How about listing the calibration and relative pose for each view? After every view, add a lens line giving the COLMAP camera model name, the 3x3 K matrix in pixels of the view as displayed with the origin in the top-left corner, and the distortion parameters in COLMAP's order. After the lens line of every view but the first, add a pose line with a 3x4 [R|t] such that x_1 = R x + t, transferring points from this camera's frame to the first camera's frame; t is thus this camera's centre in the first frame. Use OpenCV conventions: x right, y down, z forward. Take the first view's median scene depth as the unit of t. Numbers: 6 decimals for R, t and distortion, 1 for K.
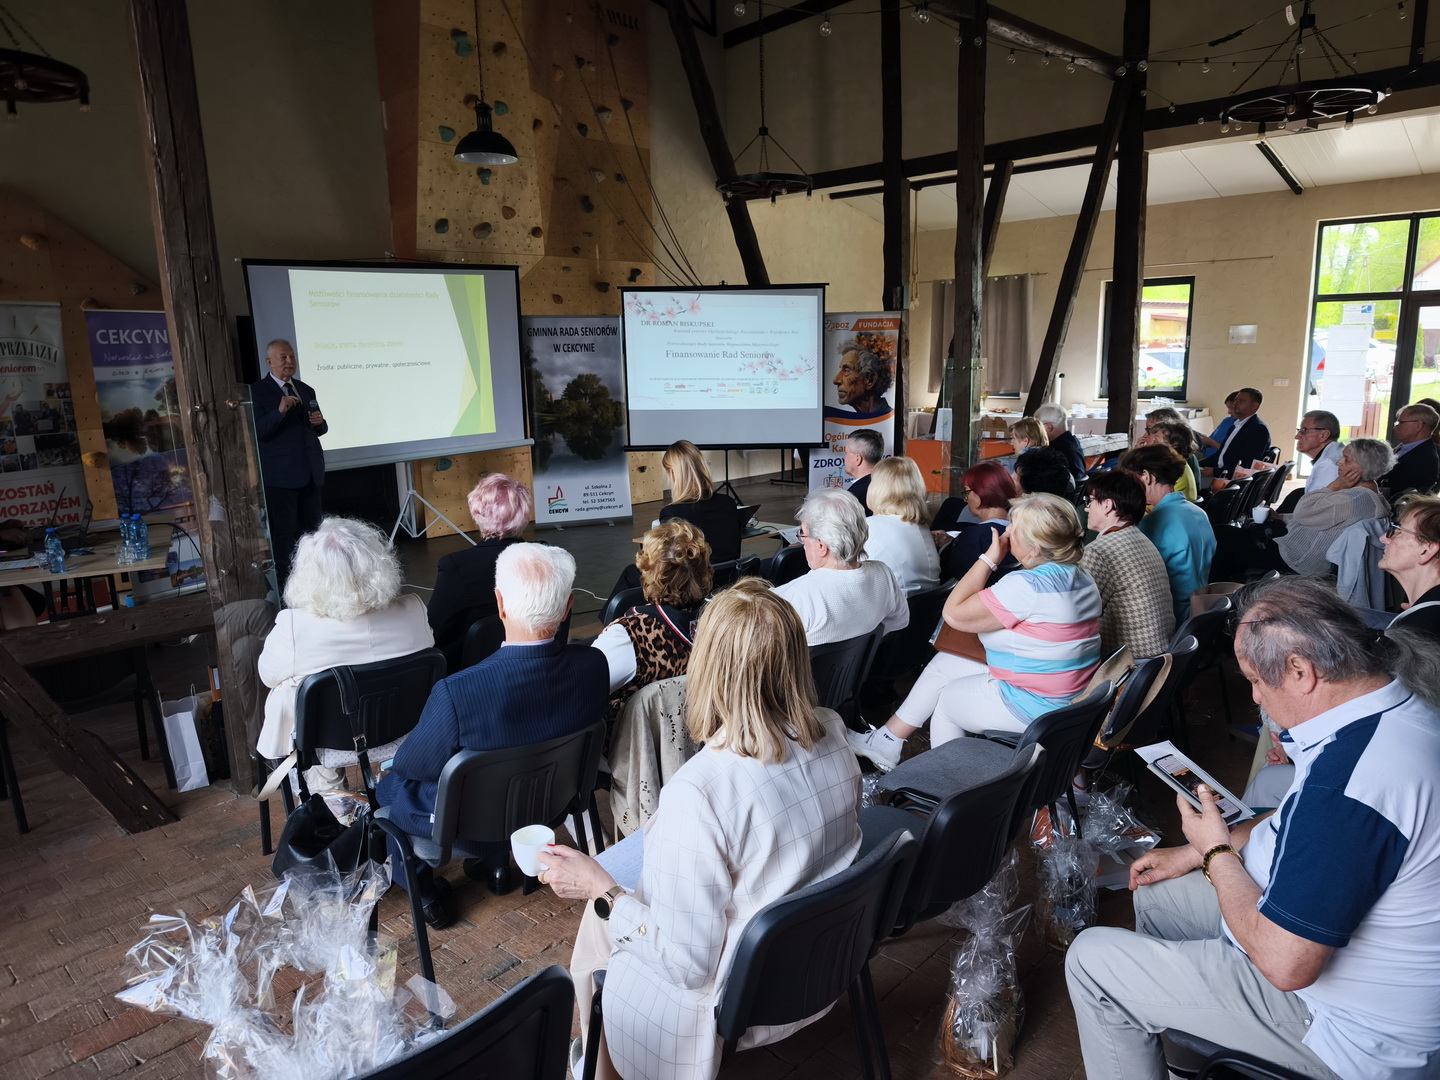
lens RADIAL K [[980.8, 0, 720.0], [0, 980.8, 540.0], [0, 0, 1]] dist [0.002369, -0.000445]
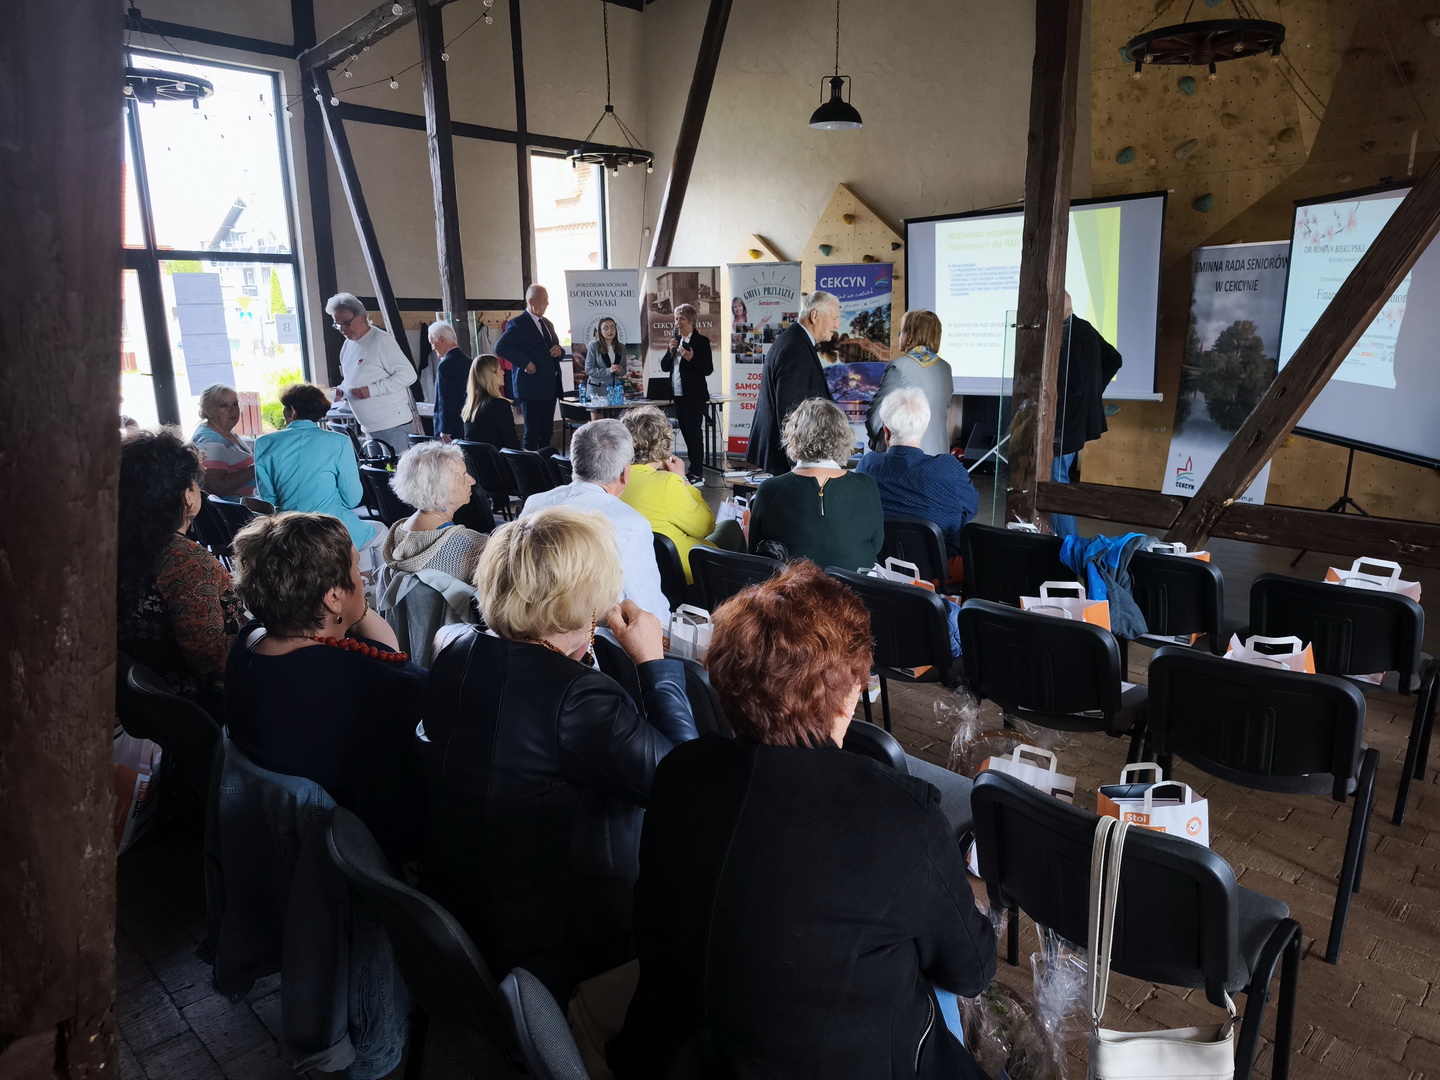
lens RADIAL K [[950.4, 0, 720.0], [0, 950.4, 540.0], [0, 0, 1]] dist [-0.003871, -0.005609]
pose [[0.013824, 0.254240, -0.967042, 0.631714], [-0.181561, 0.951696, 0.247610, -0.115456], [0.983282, 0.172155, 0.059316, 0.584004]]
